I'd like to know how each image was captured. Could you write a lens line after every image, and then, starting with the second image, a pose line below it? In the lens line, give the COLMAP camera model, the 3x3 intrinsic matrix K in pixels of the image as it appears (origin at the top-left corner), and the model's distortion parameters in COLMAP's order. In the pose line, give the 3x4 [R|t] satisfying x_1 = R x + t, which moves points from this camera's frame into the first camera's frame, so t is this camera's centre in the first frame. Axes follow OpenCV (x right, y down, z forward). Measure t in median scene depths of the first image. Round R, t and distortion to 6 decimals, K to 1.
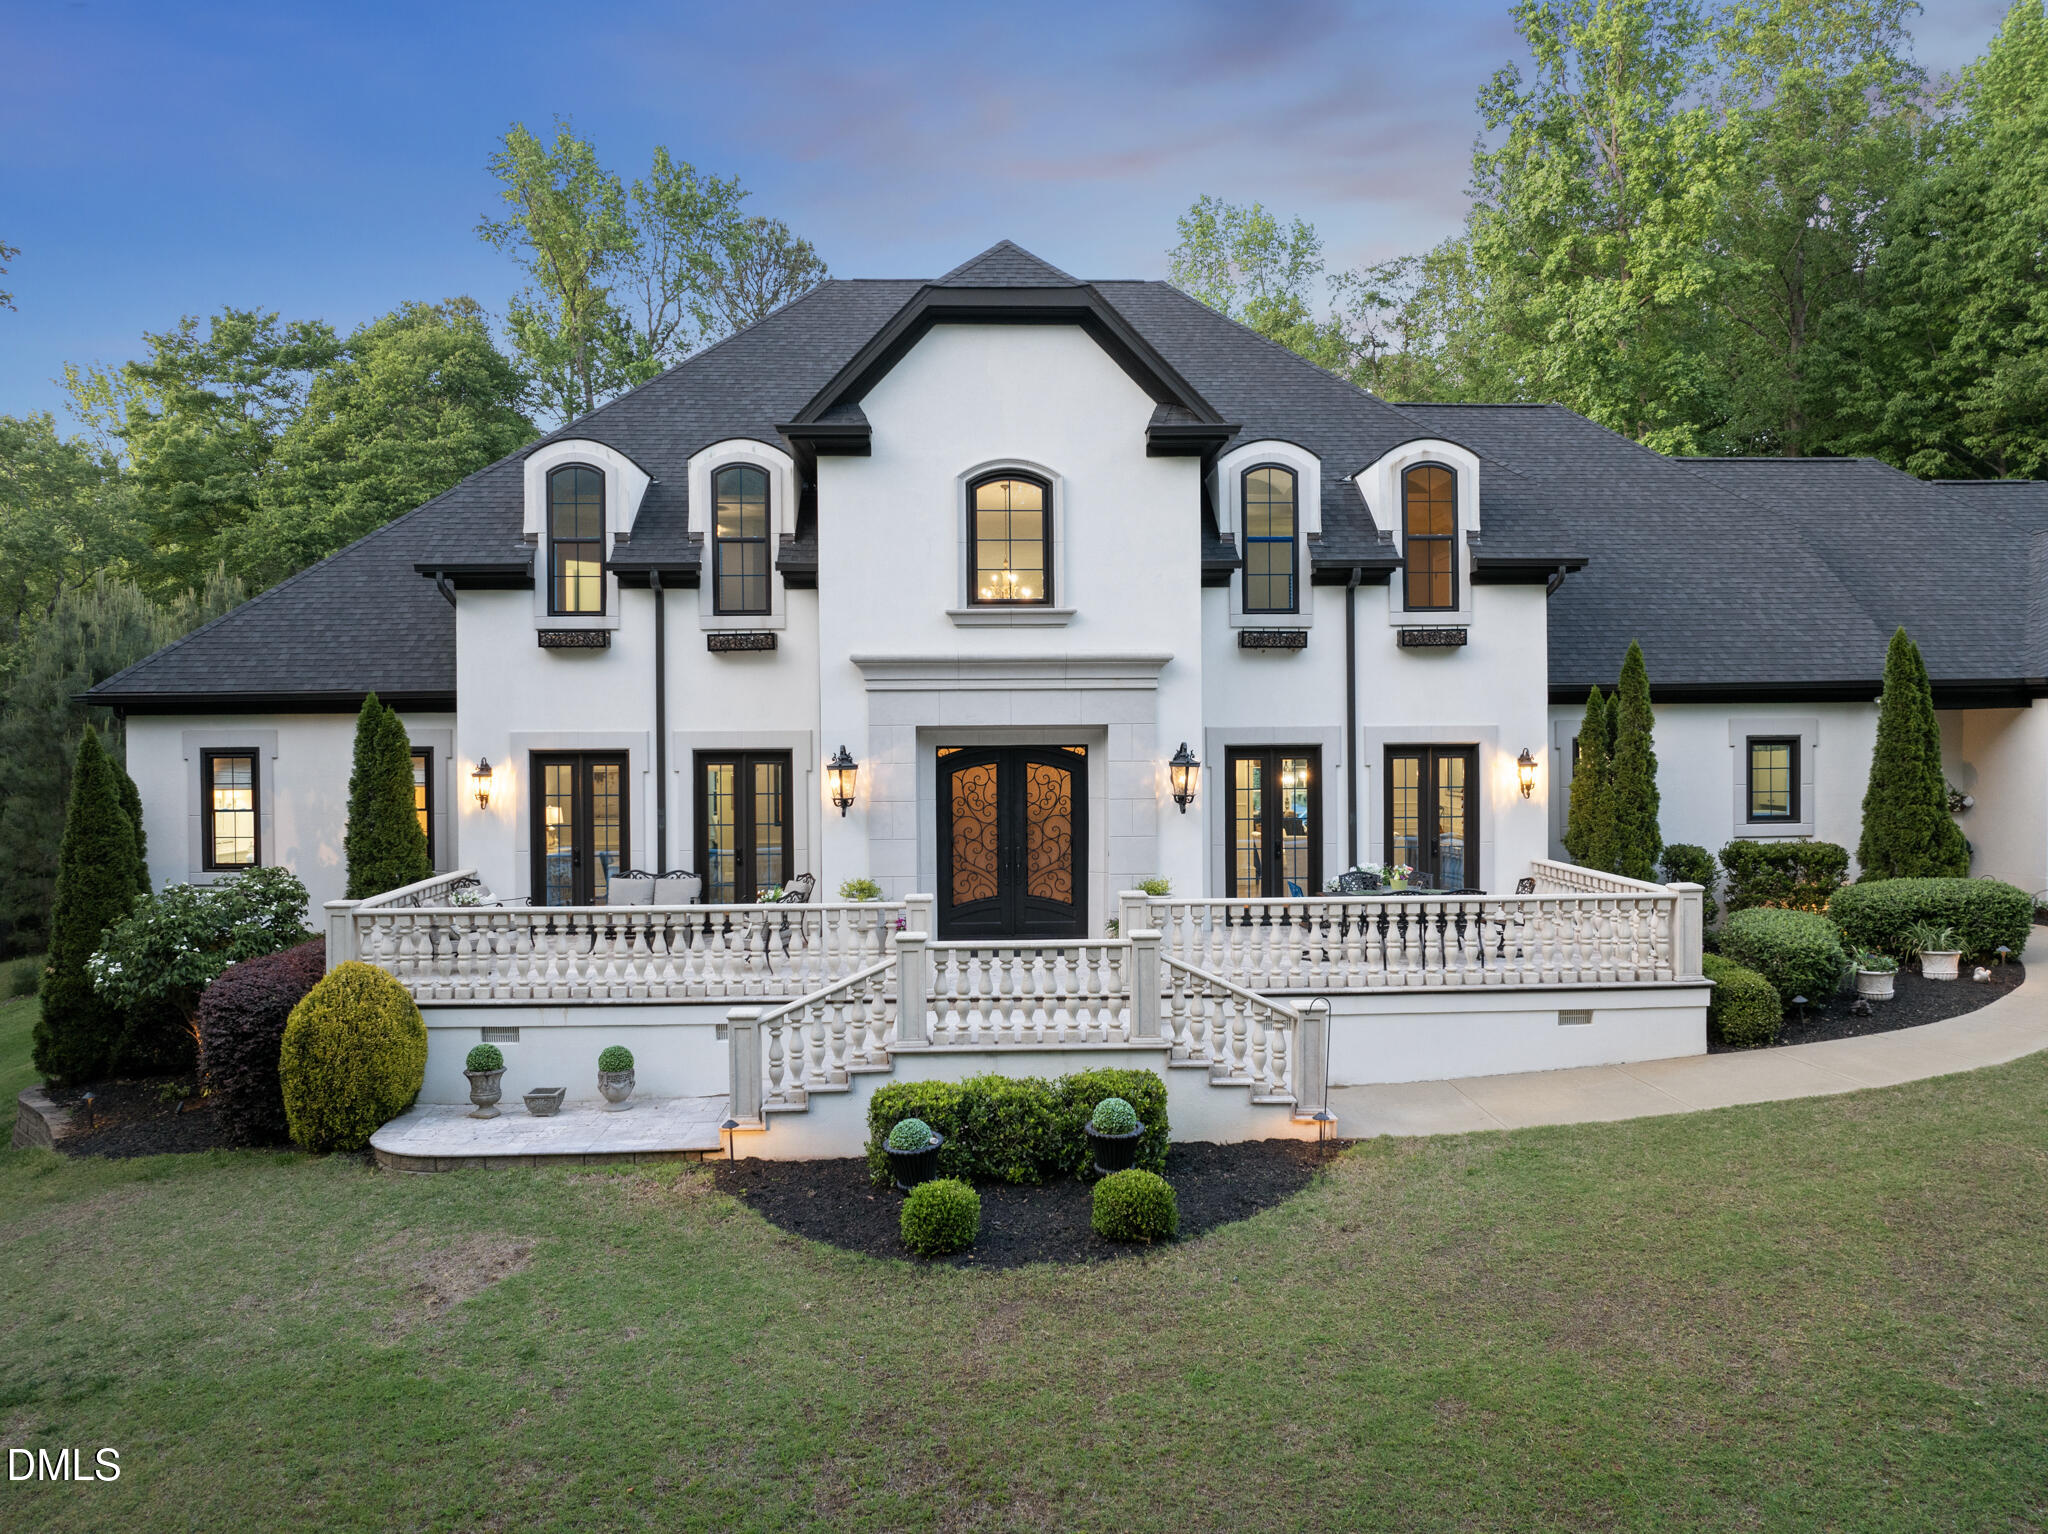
lens RADIAL K [[1453.0, 0, 1028.4], [0, 1453.0, 767.7], [0, 0, 1]] dist [-0.067665, 0.039656]
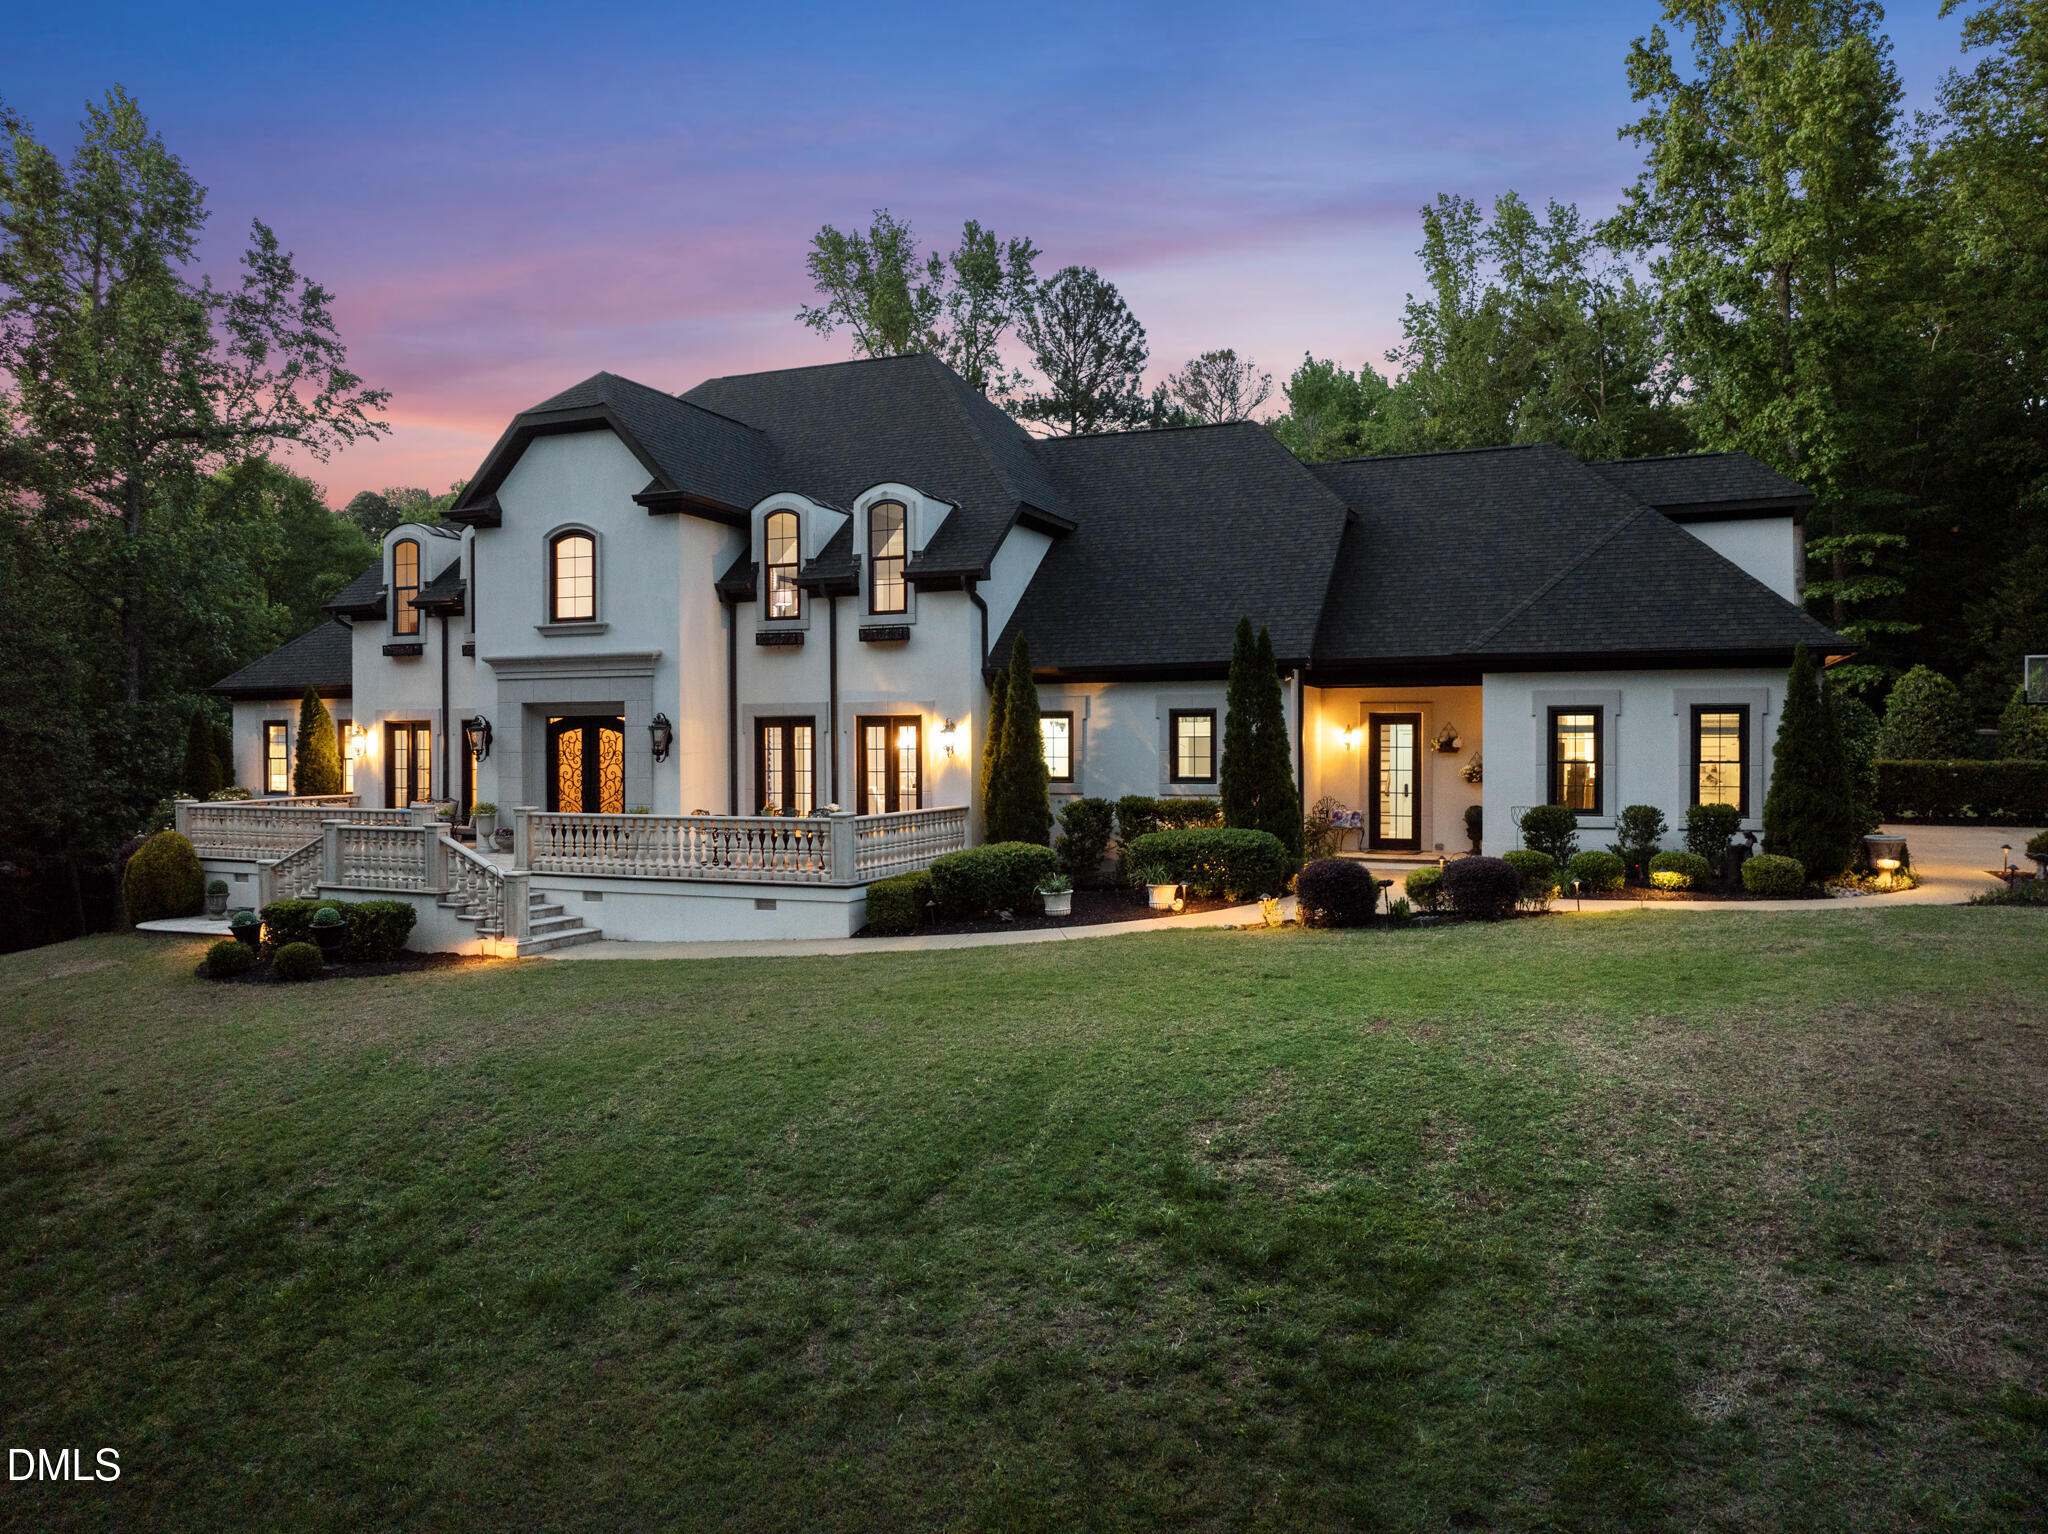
lens RADIAL K [[1427.2, 0, 1024.0], [0, 1427.2, 767.0], [0, 0, 1]] dist [-0.067537, -0.001786]
pose [[0.908134, 0.013095, -0.418475, 0.986144], [-0.010752, 0.999911, 0.007957, 0.019821], [0.418542, -0.002726, 0.908194, -0.123041]]
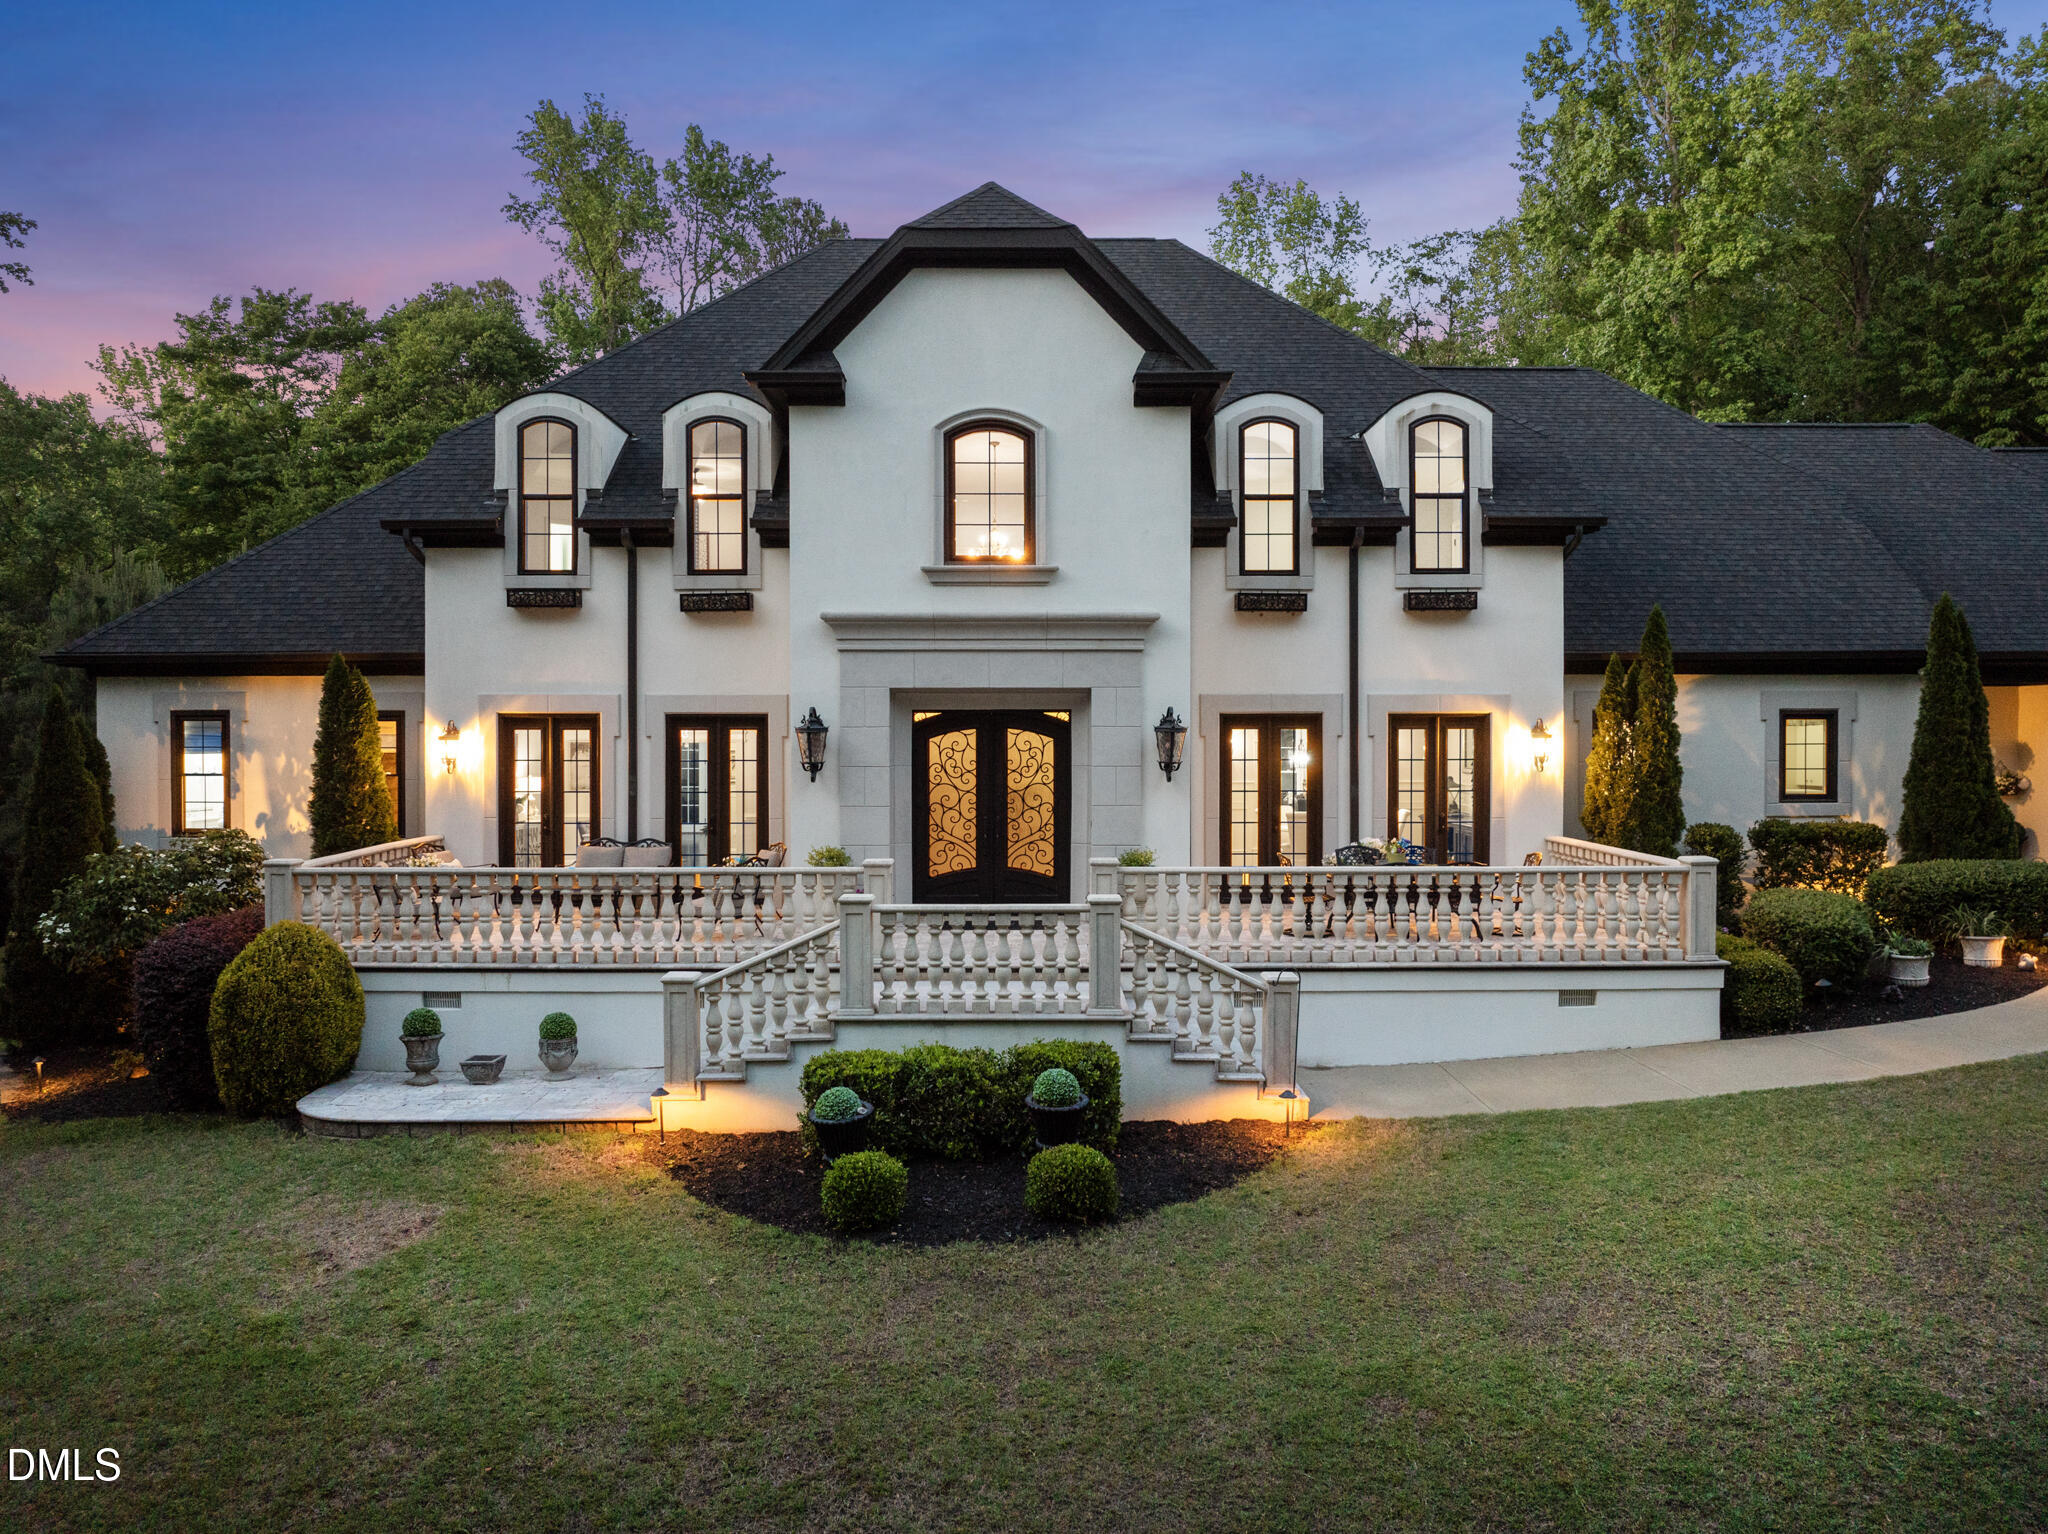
lens RADIAL K [[1469.9, 0, 1024.0], [0, 1469.9, 767.0], [0, 0, 1]] dist [-0.072892, 0.047058]
pose [[0.999304, 0.007650, -0.036506, 0.044985], [-0.007589, 0.999970, 0.001801, 0.020283], [0.036519, -0.001522, 0.999332, 0.035054]]
